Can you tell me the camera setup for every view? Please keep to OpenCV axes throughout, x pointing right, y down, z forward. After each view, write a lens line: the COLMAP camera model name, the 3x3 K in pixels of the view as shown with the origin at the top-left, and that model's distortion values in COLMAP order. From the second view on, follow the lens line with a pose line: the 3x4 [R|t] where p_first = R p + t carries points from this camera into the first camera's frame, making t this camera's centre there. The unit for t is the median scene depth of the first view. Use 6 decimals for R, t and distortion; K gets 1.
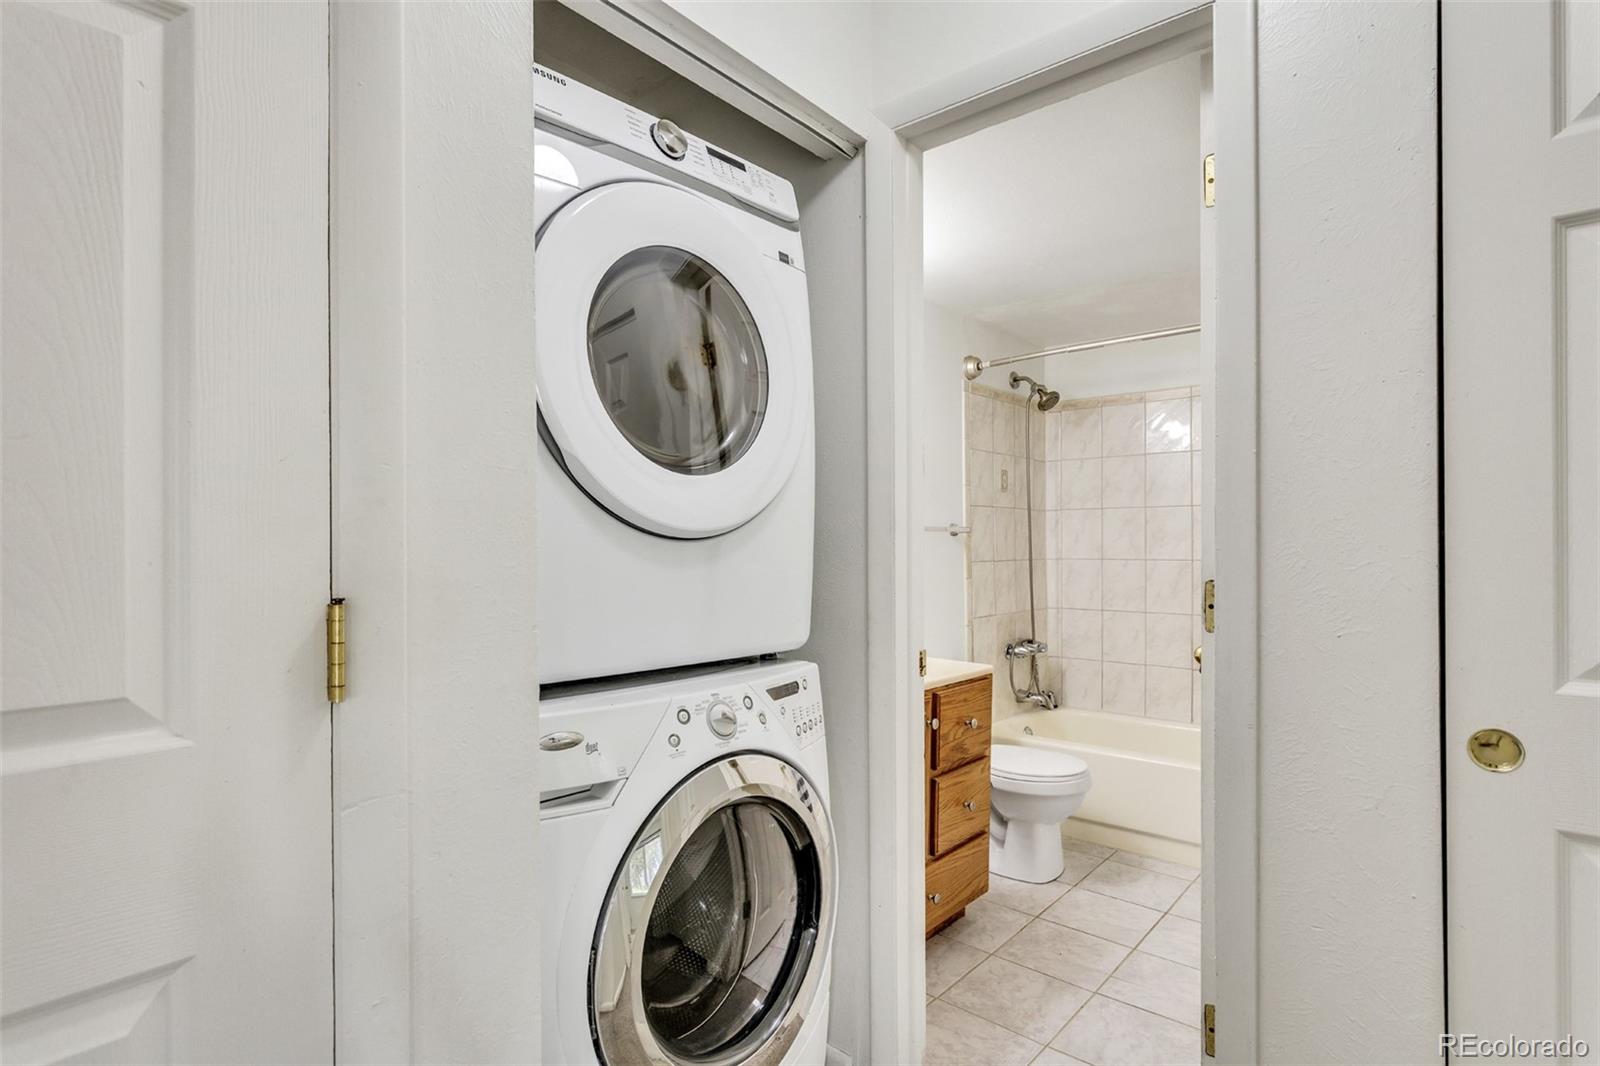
lens RADIAL K [[810.0, 0, 811.9], [0, 810.0, 546.9], [0, 0, 1]] dist [-0.002105, 0.000363]
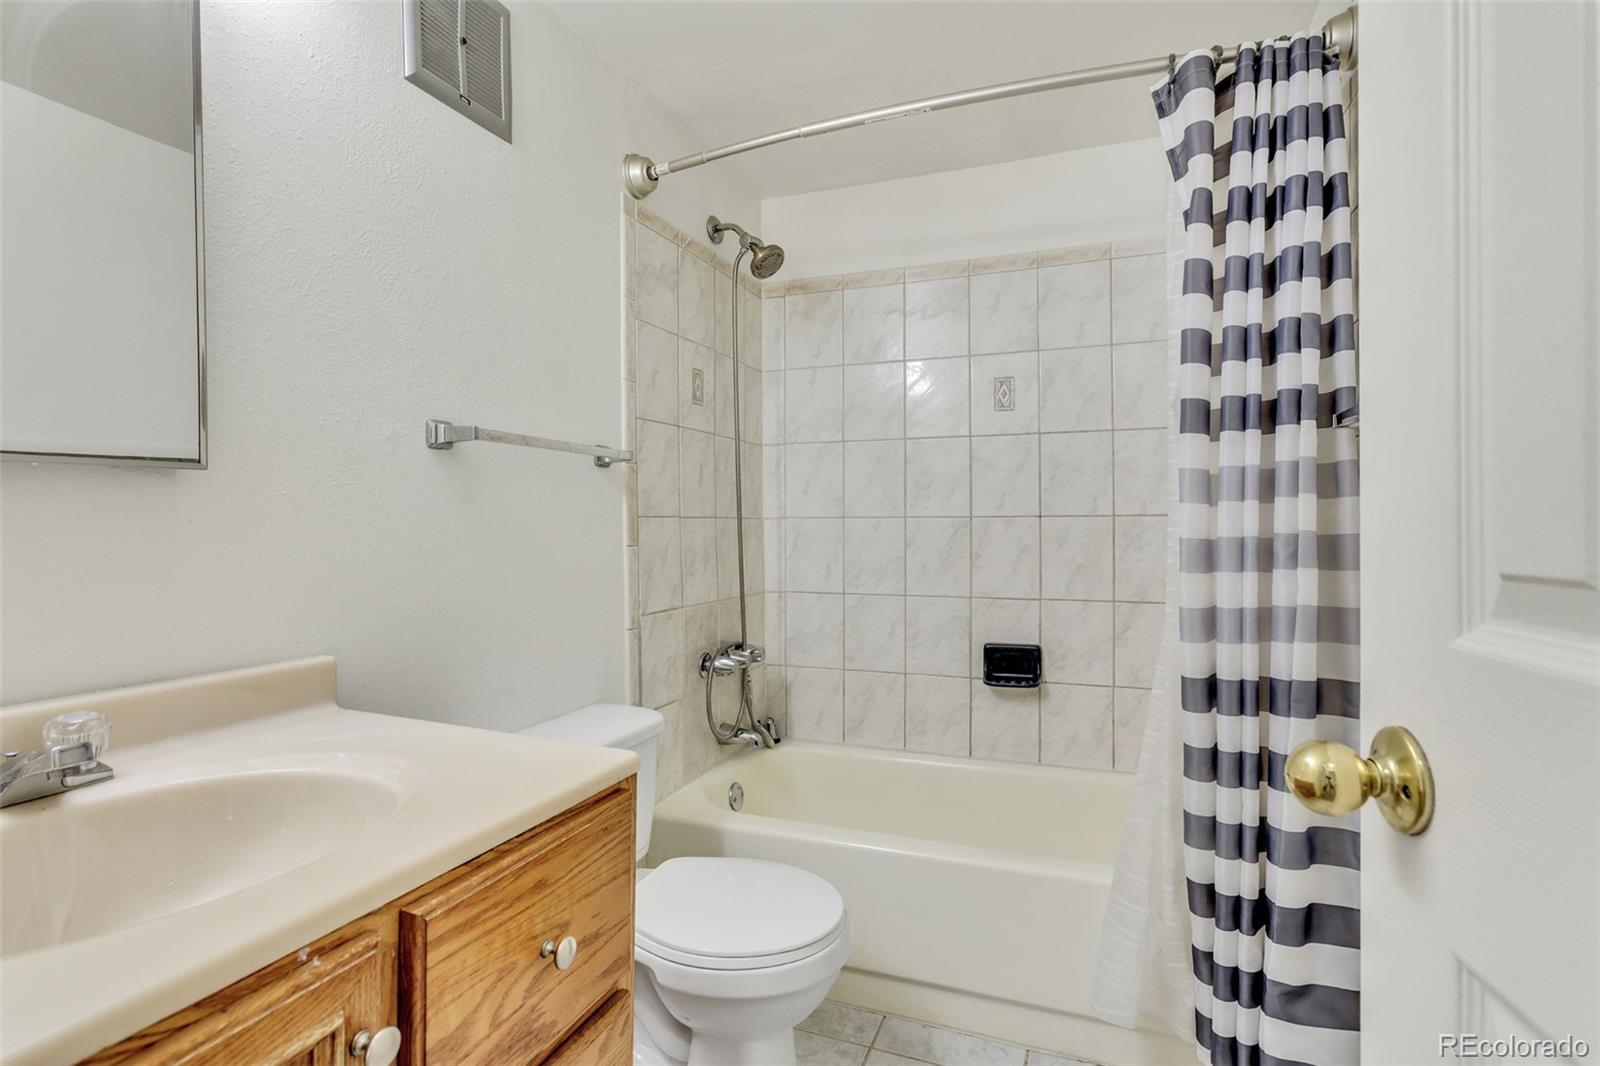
lens RADIAL K [[810.0, 0, 796.2], [0, 810.0, 527.3], [0, 0, 1]] dist [-0.002105, 0.000363]
pose [[0.947169, -0.000881, 0.320735, 0.111916], [0.001196, 0.999999, -0.000784, 0.025038], [-0.320734, 0.001127, 0.947169, 0.397020]]
